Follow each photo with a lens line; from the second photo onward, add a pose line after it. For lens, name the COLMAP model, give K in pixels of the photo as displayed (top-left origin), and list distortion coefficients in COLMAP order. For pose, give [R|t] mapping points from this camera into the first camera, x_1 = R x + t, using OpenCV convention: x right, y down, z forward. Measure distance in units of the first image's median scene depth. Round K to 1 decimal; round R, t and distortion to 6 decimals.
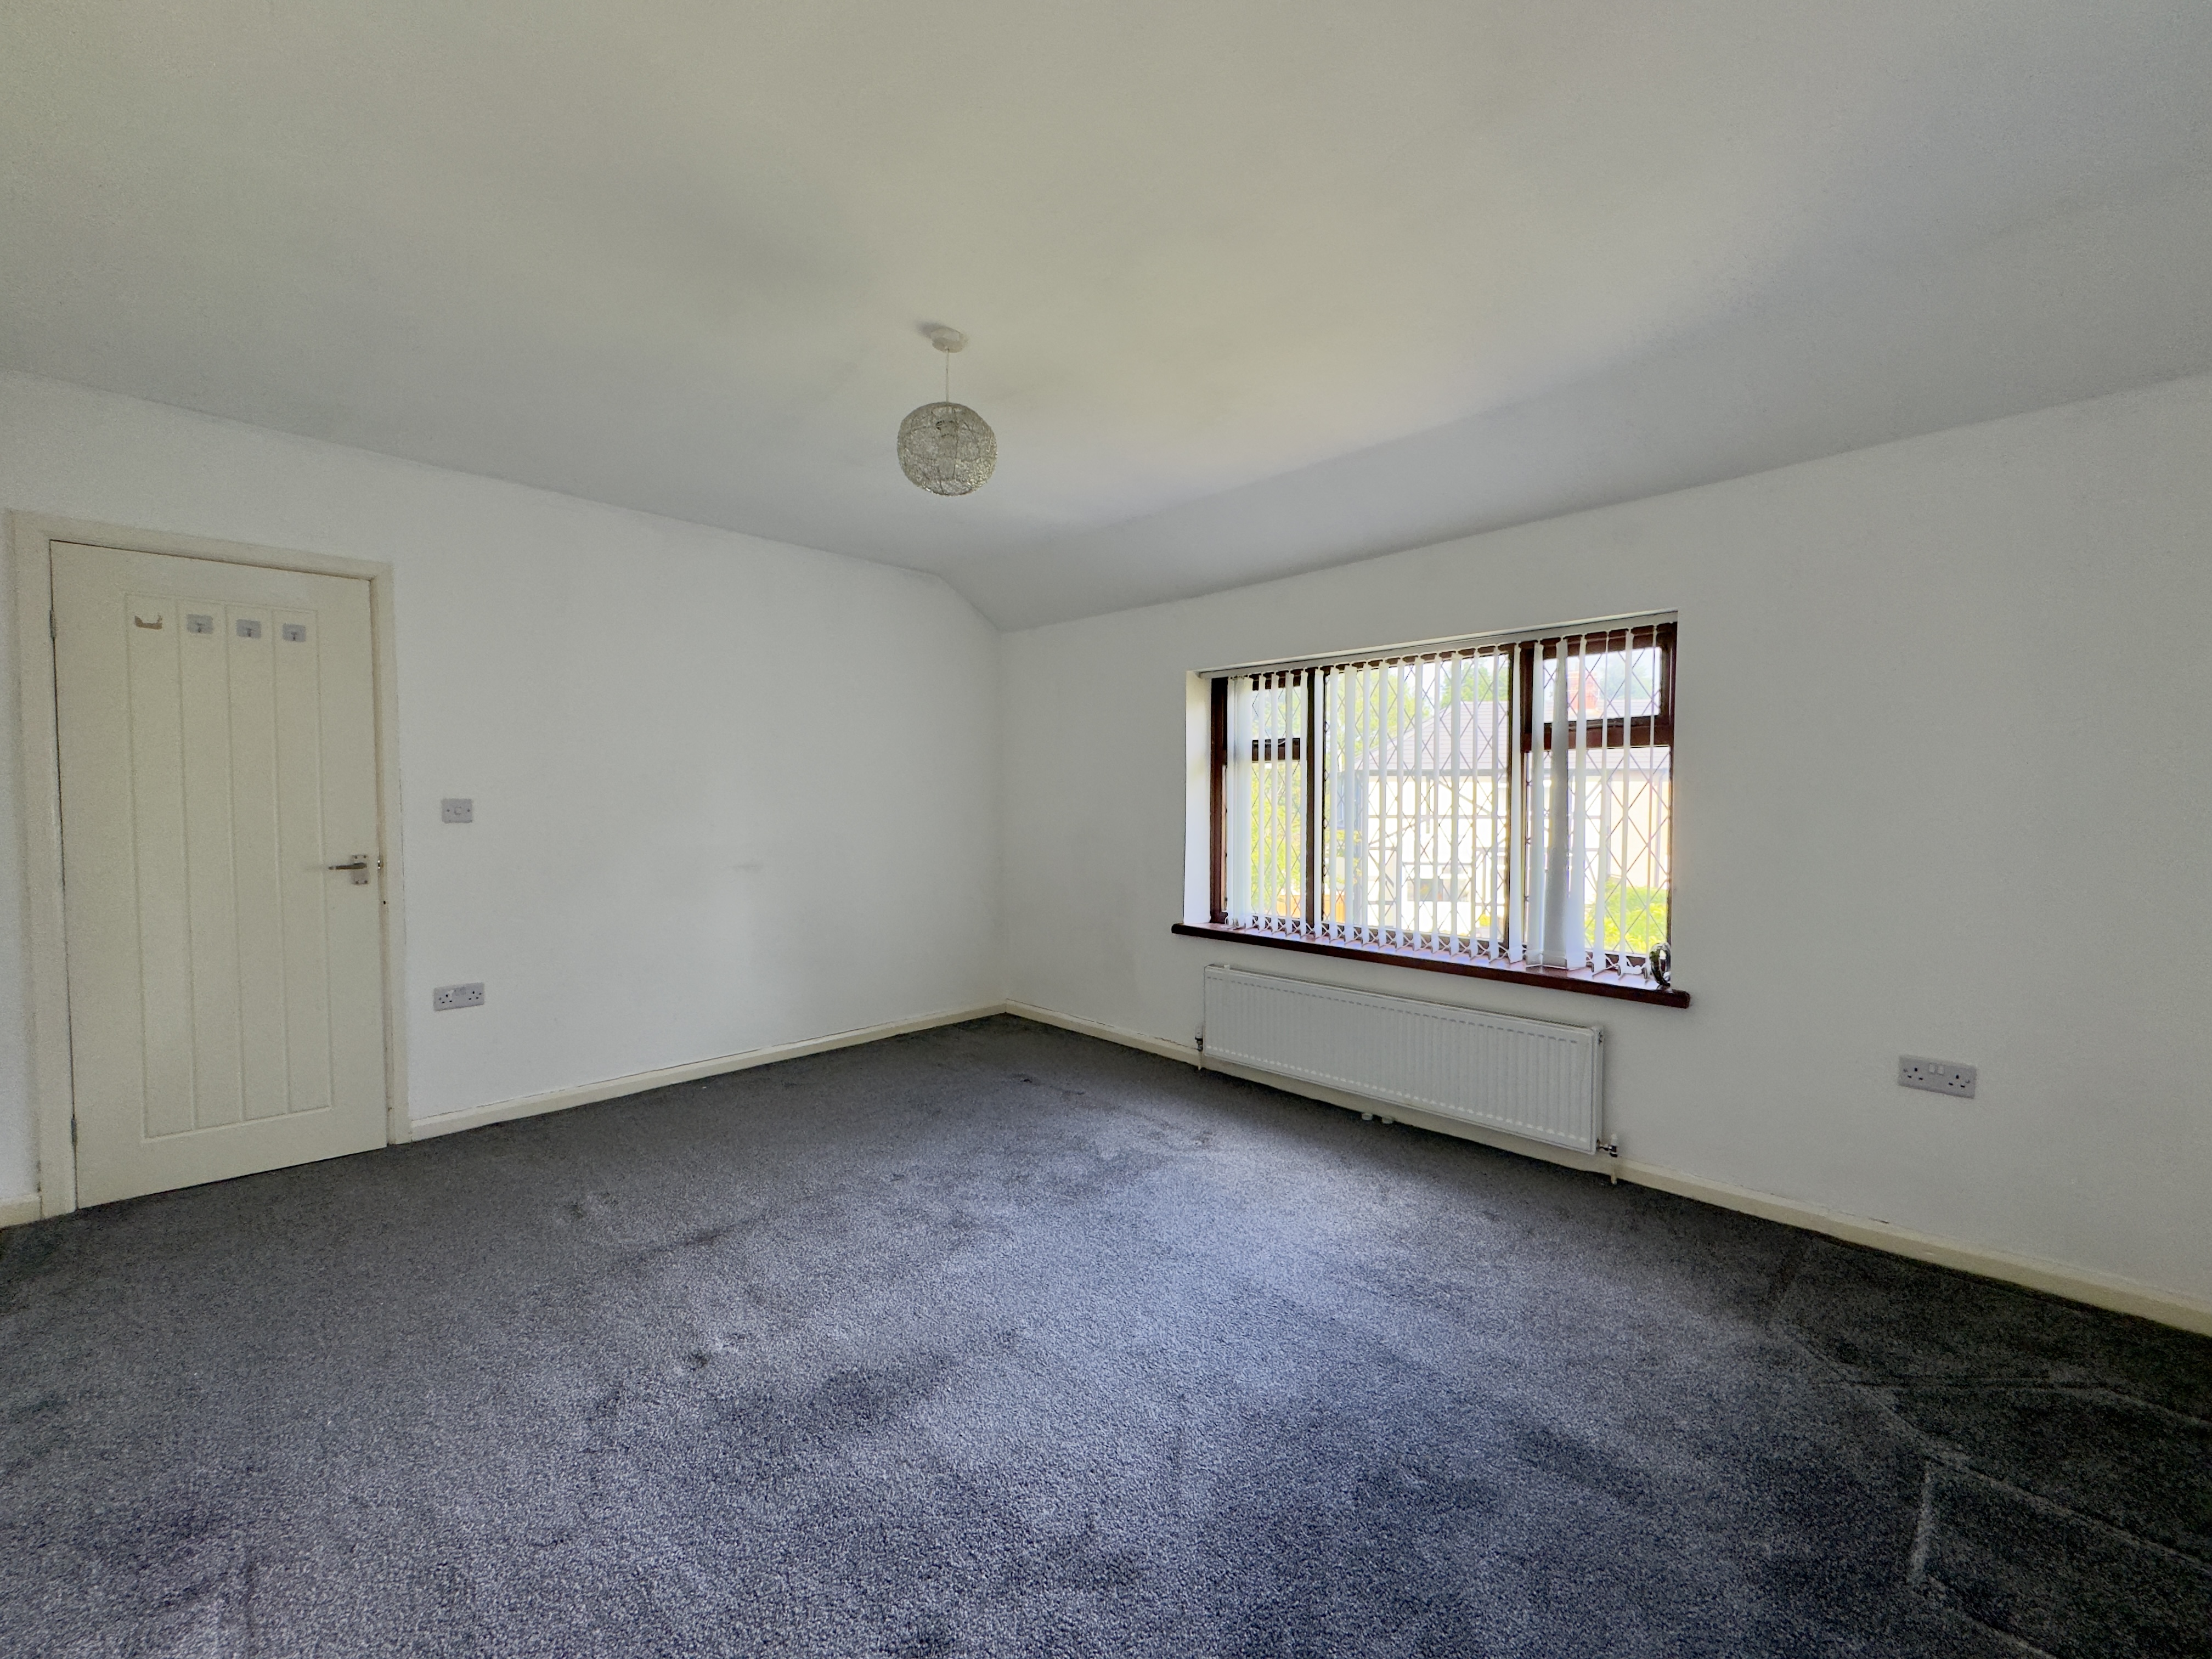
lens RADIAL K [[891.0, 0, 1106.0], [0, 891.0, 829.5], [0, 0, 1]] dist [-0.000334, -0.000054]
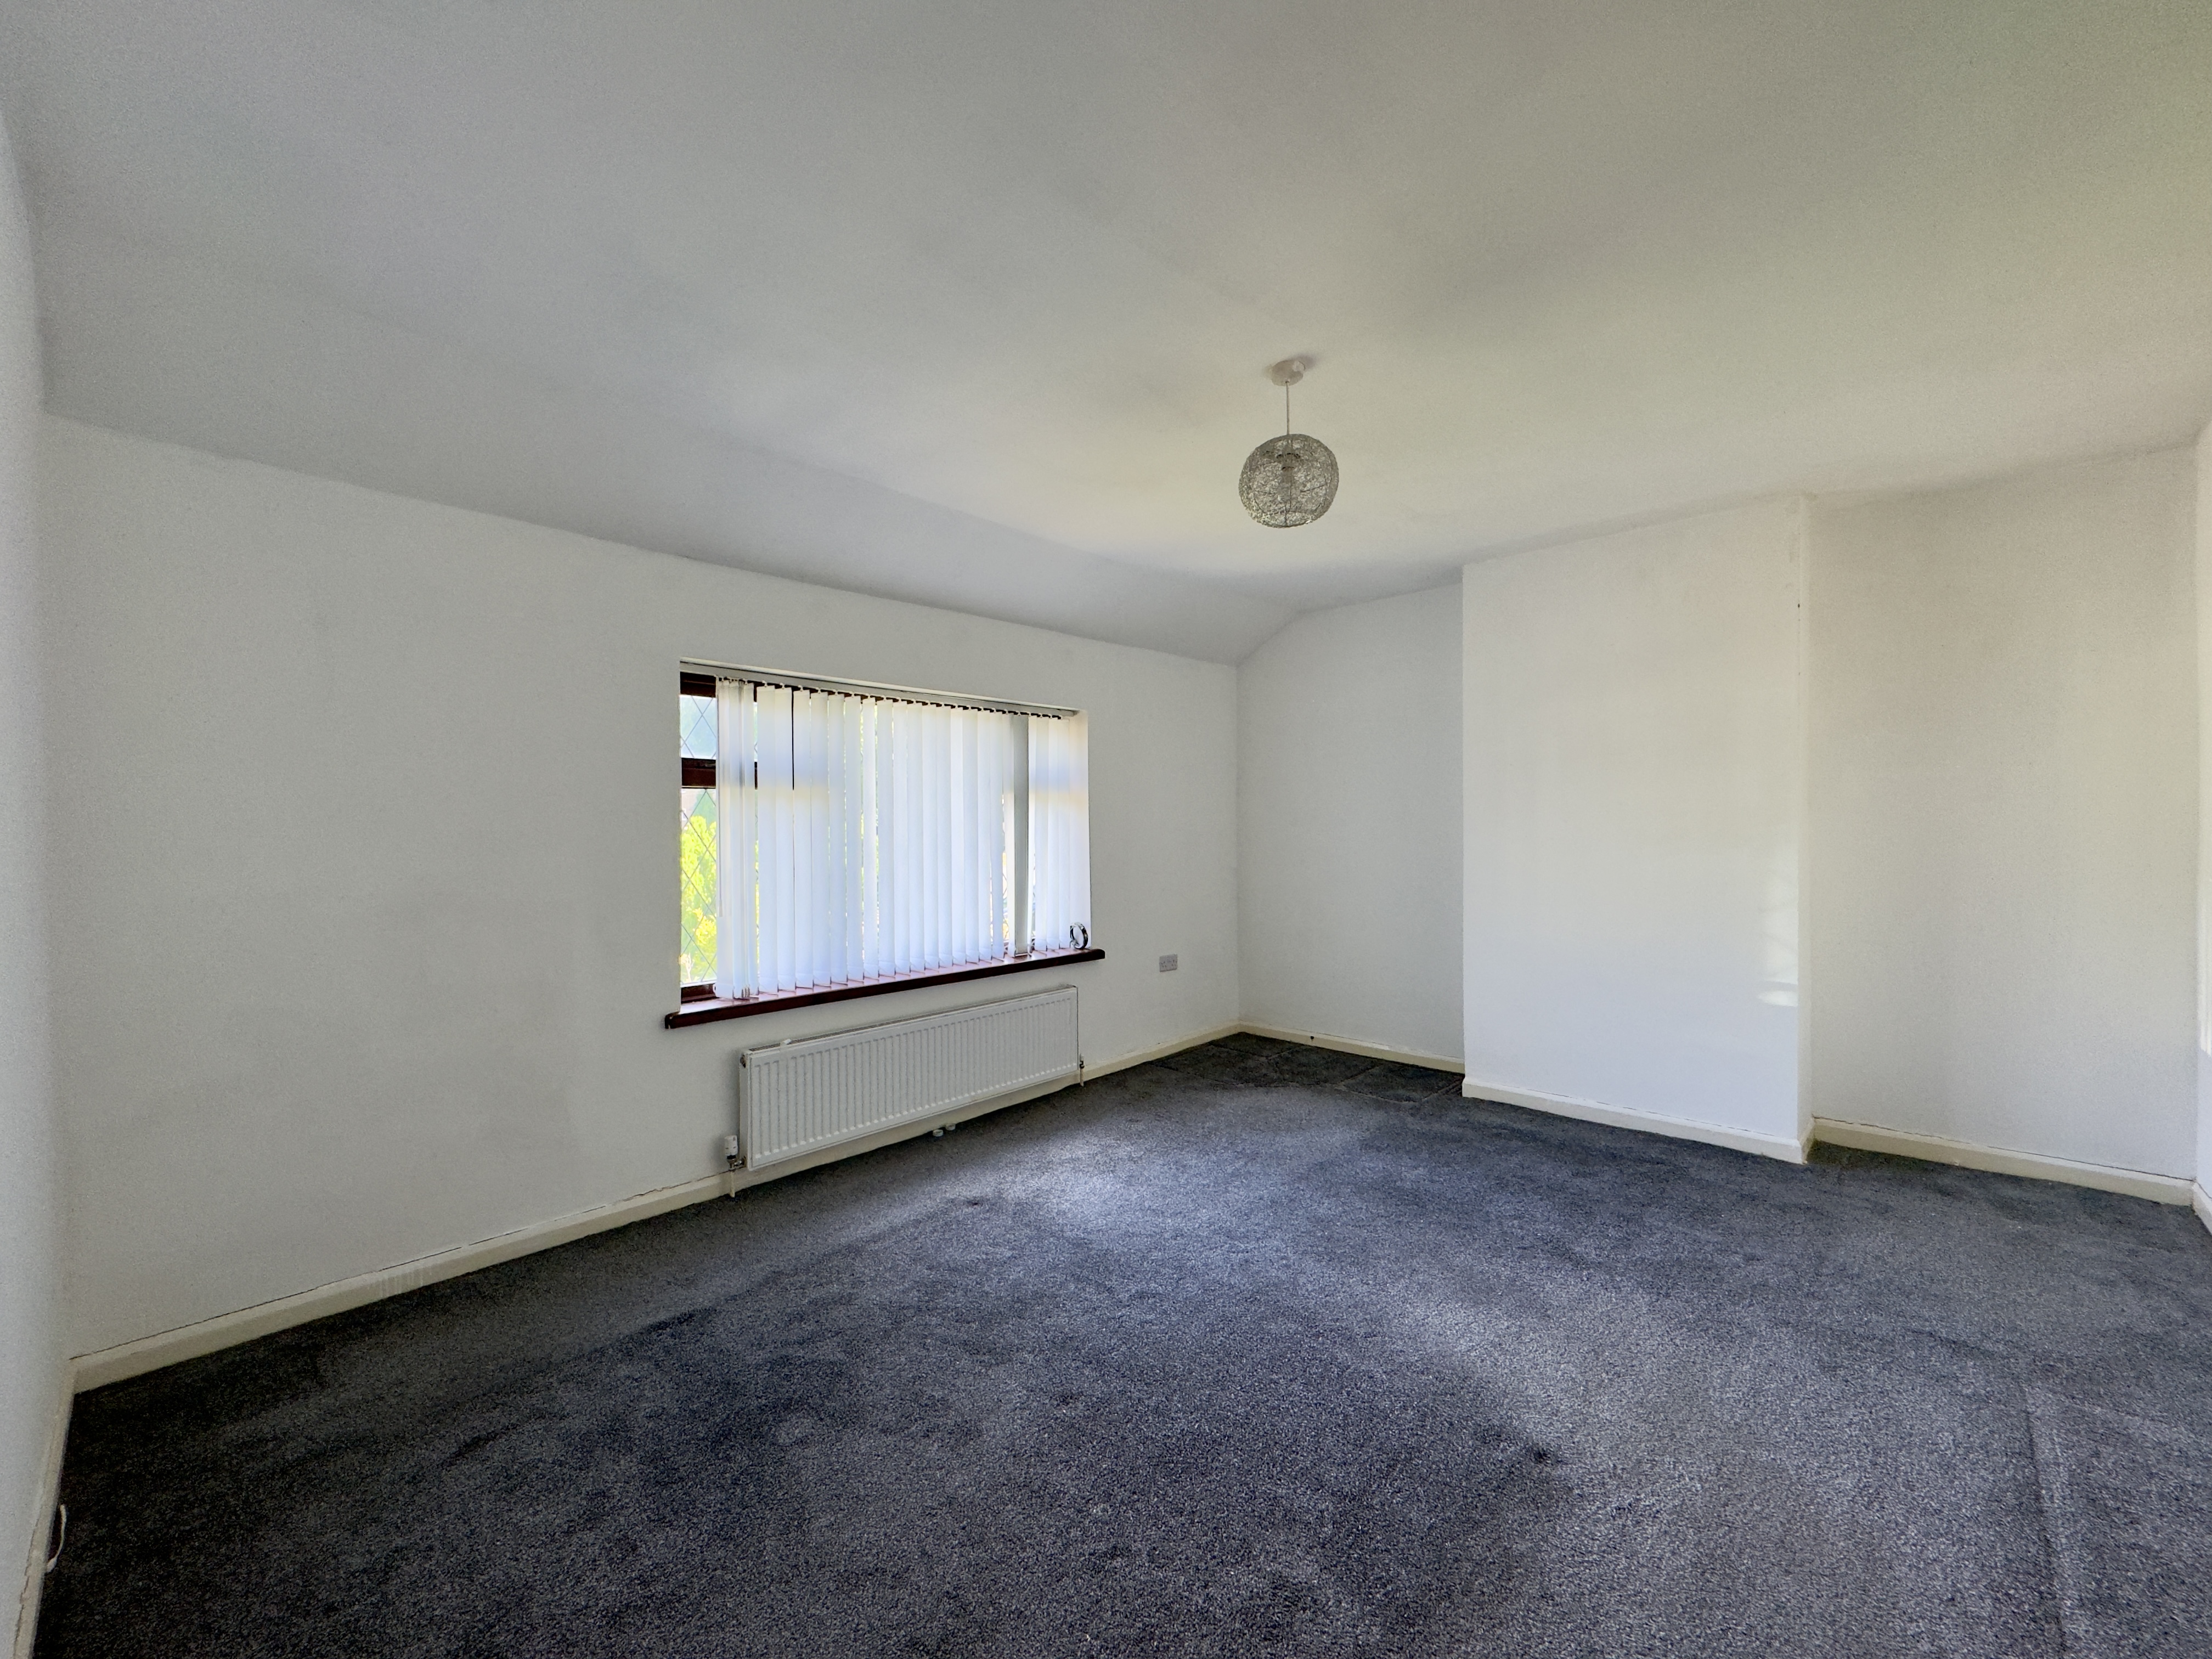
lens RADIAL K [[883.4, 0, 1106.0], [0, 883.4, 829.5], [0, 0, 1]] dist [0.000280, 0.000045]
pose [[-0.036342, -0.008569, 0.999303, -0.775949], [0.037581, 0.999244, 0.009936, -0.040718], [-0.998632, 0.037916, -0.035993, 0.844348]]
